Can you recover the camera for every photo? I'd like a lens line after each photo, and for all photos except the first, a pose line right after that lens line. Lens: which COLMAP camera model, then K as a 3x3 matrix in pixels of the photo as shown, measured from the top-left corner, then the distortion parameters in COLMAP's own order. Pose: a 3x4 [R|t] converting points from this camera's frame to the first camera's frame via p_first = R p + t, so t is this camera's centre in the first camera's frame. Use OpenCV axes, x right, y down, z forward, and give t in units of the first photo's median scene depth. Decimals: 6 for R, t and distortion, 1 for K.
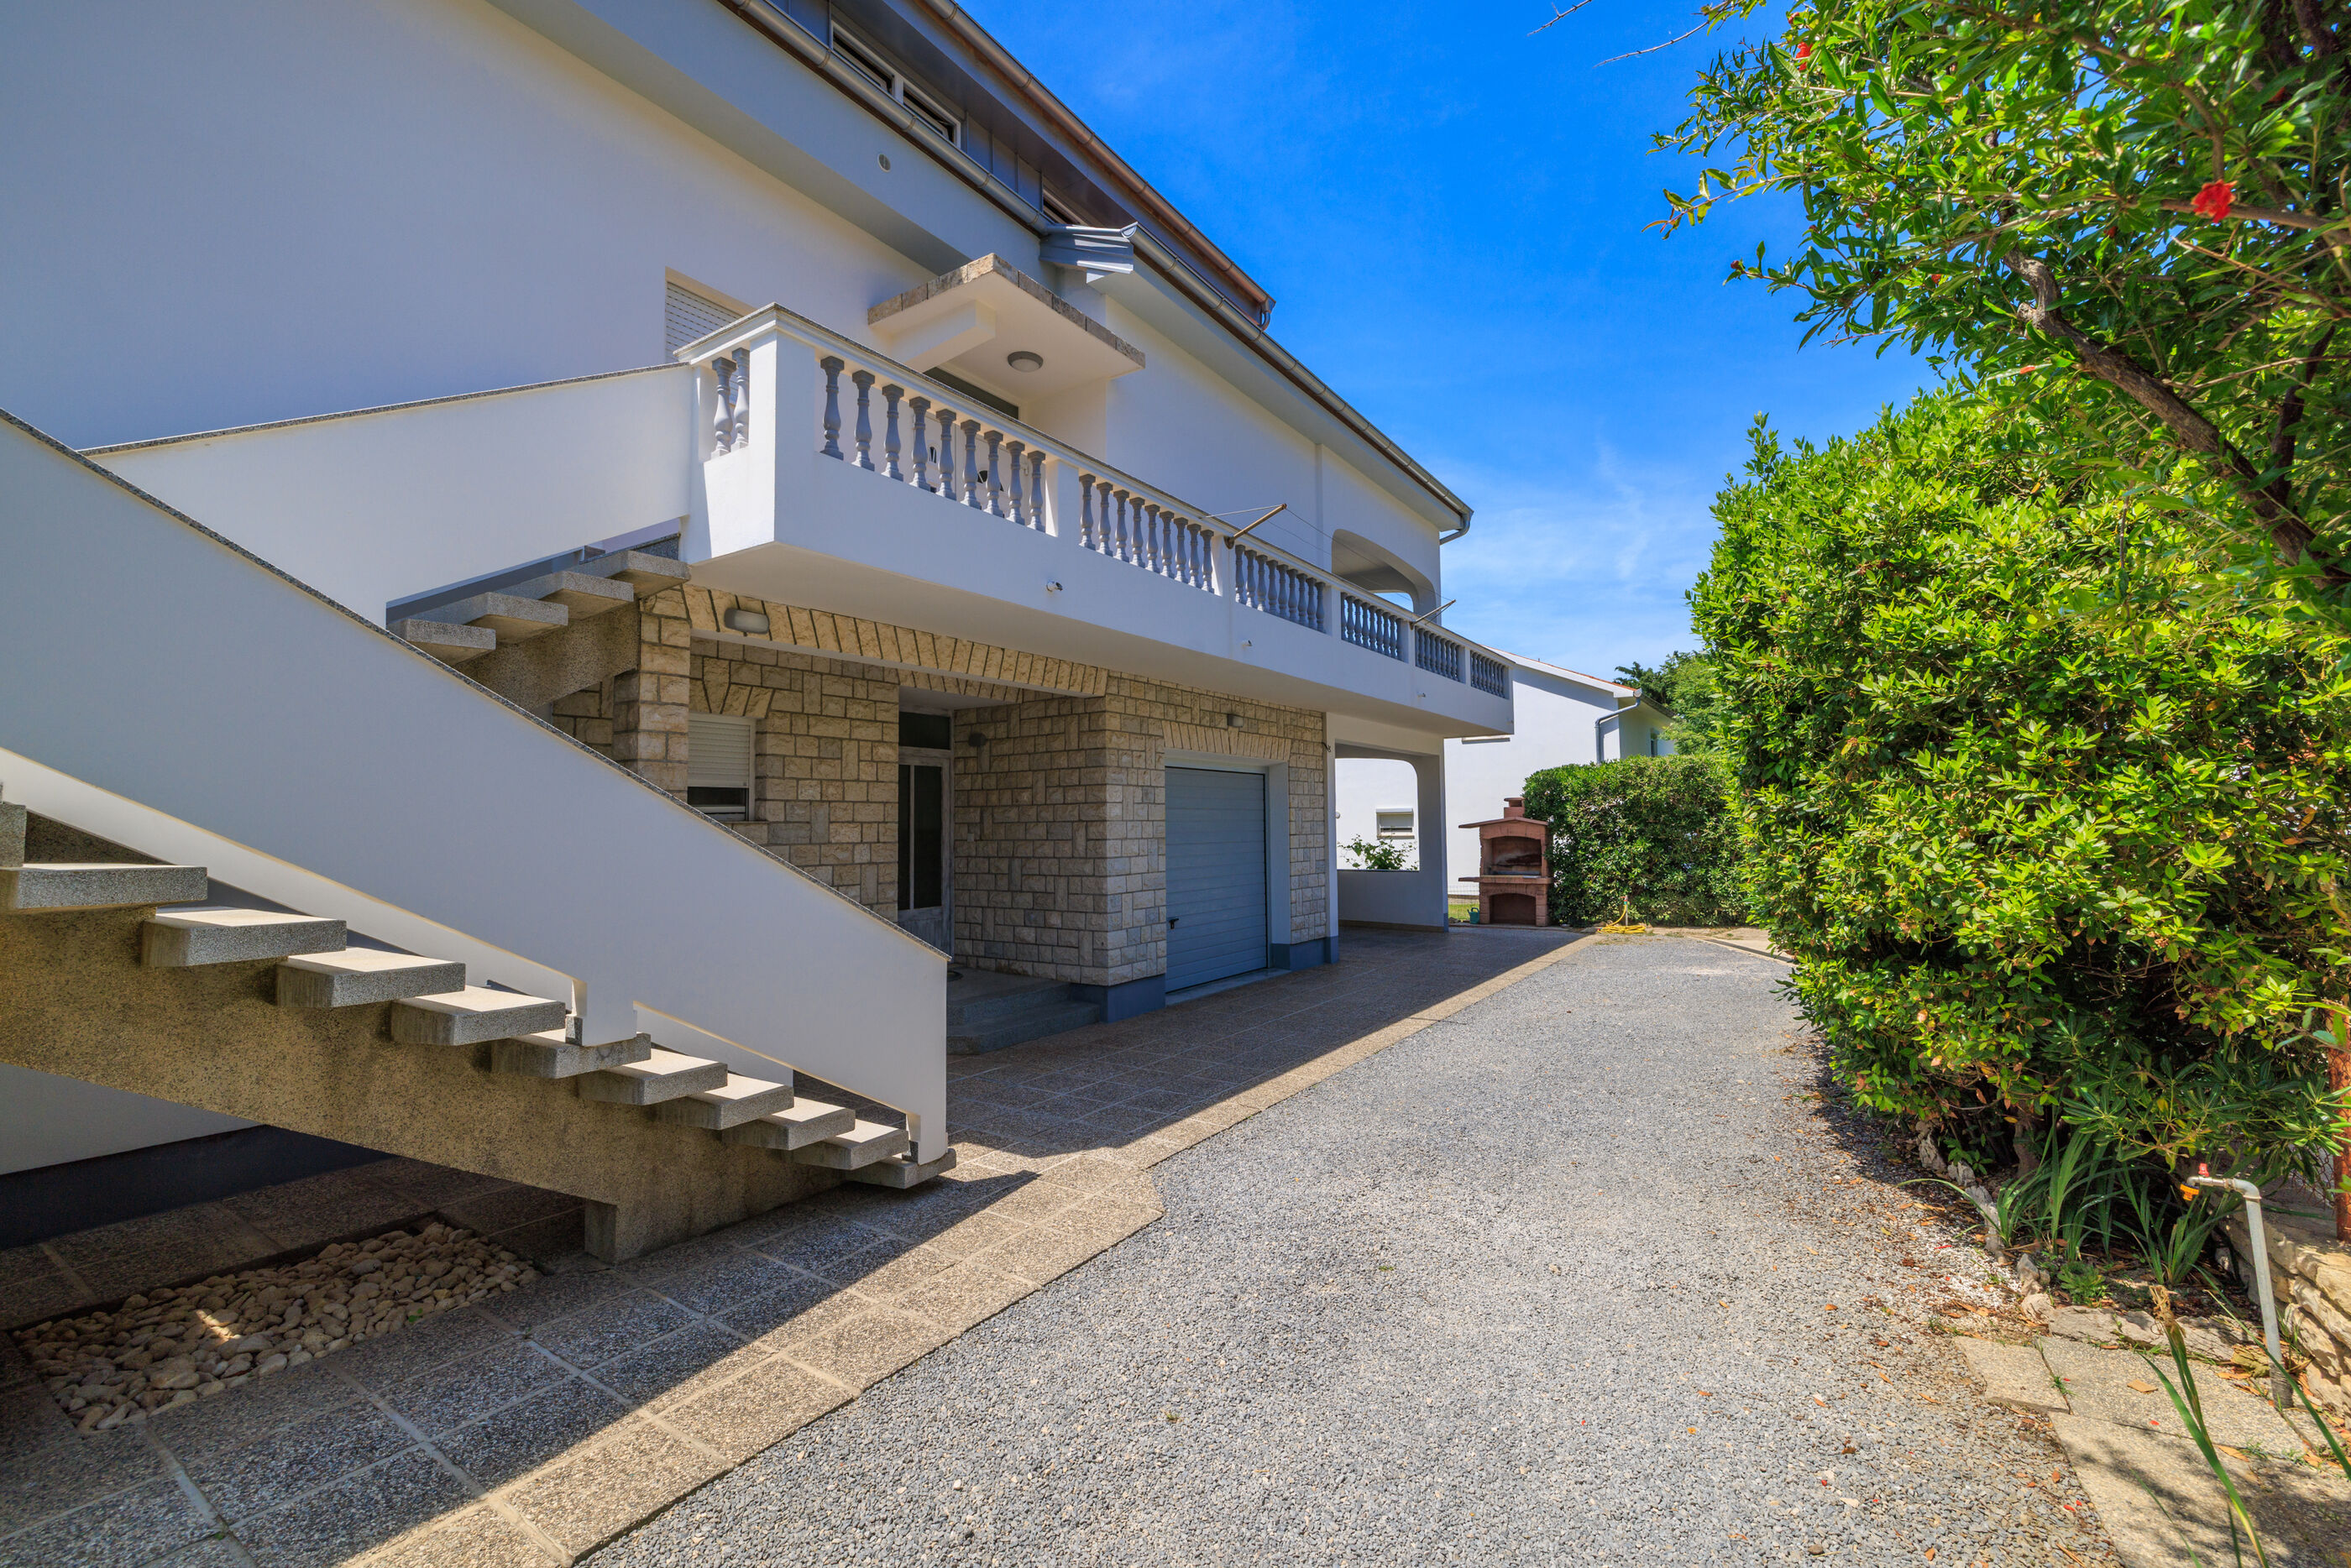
lens RADIAL K [[962.5, 0, 1175.5], [0, 962.5, 784.0], [0, 0, 1]] dist [-0.000154, 0.000022]
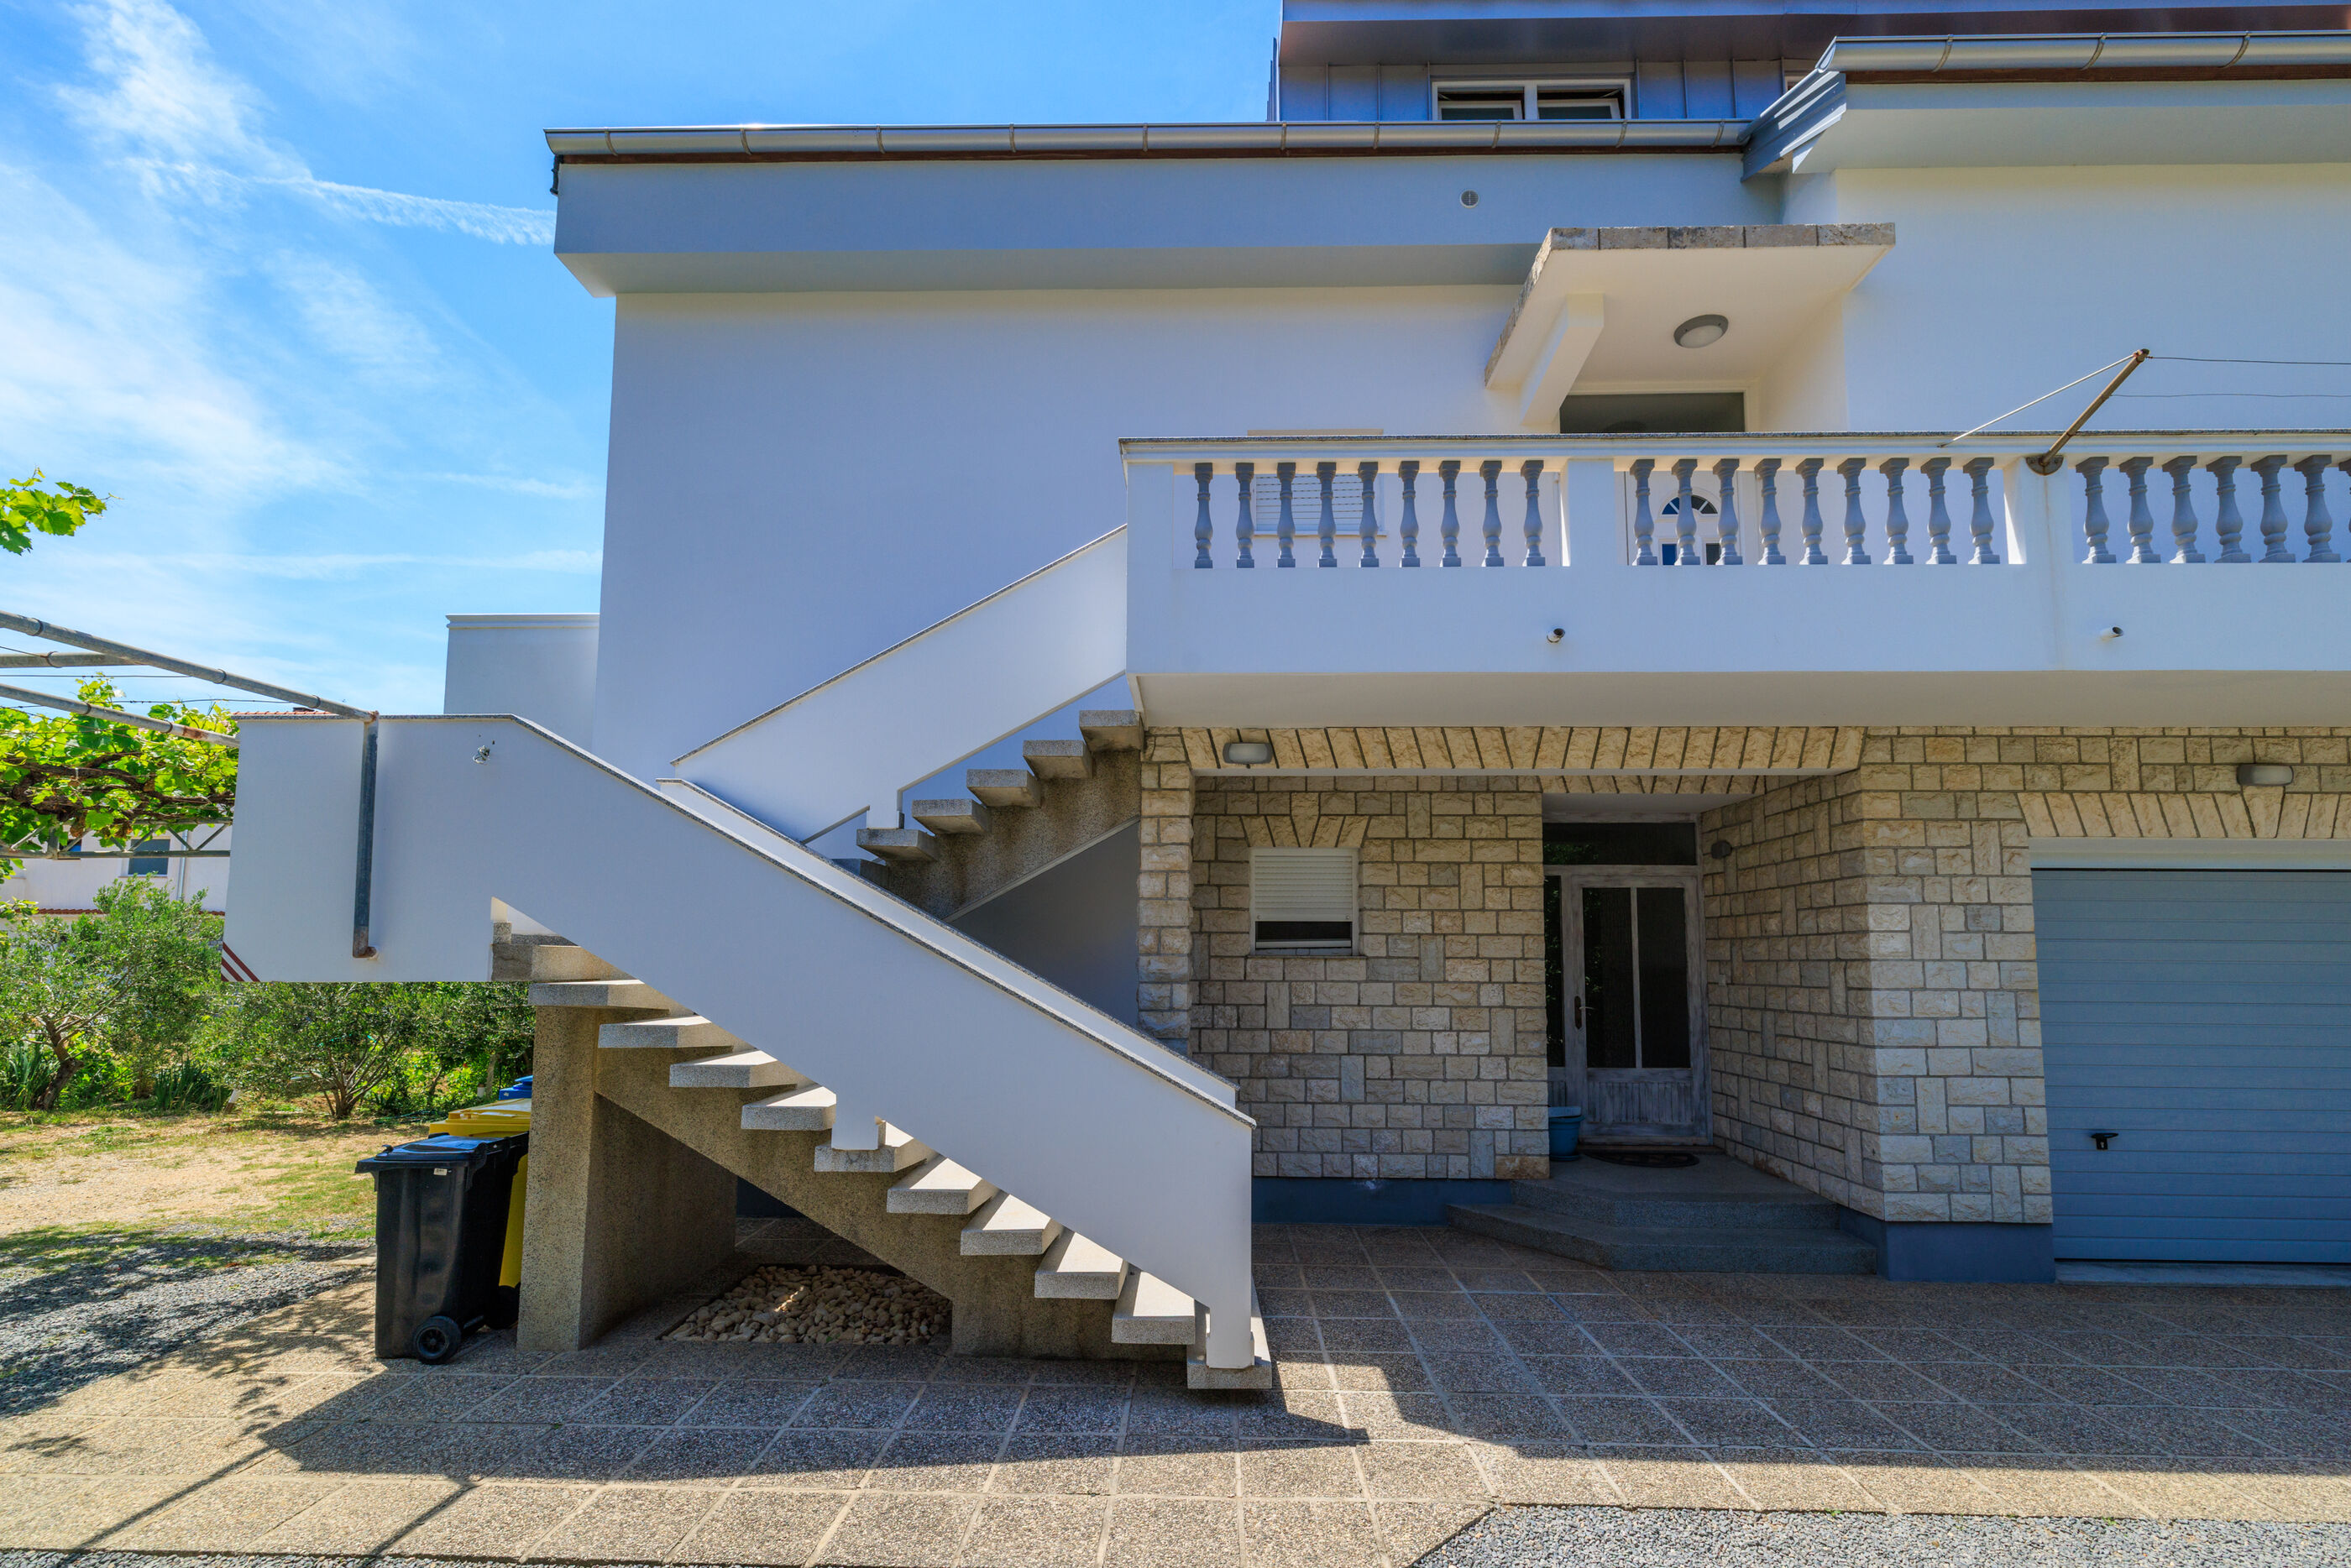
lens RADIAL K [[999.0, 0, 1179.8], [0, 999.0, 882.1], [0, 0, 1]] dist [0.000754, -0.000006]
pose [[0.549363, -0.052539, -0.833931, 0.252831], [0.025057, 0.998608, -0.046407, 0.005956], [0.835208, 0.004598, 0.549914, 0.264961]]
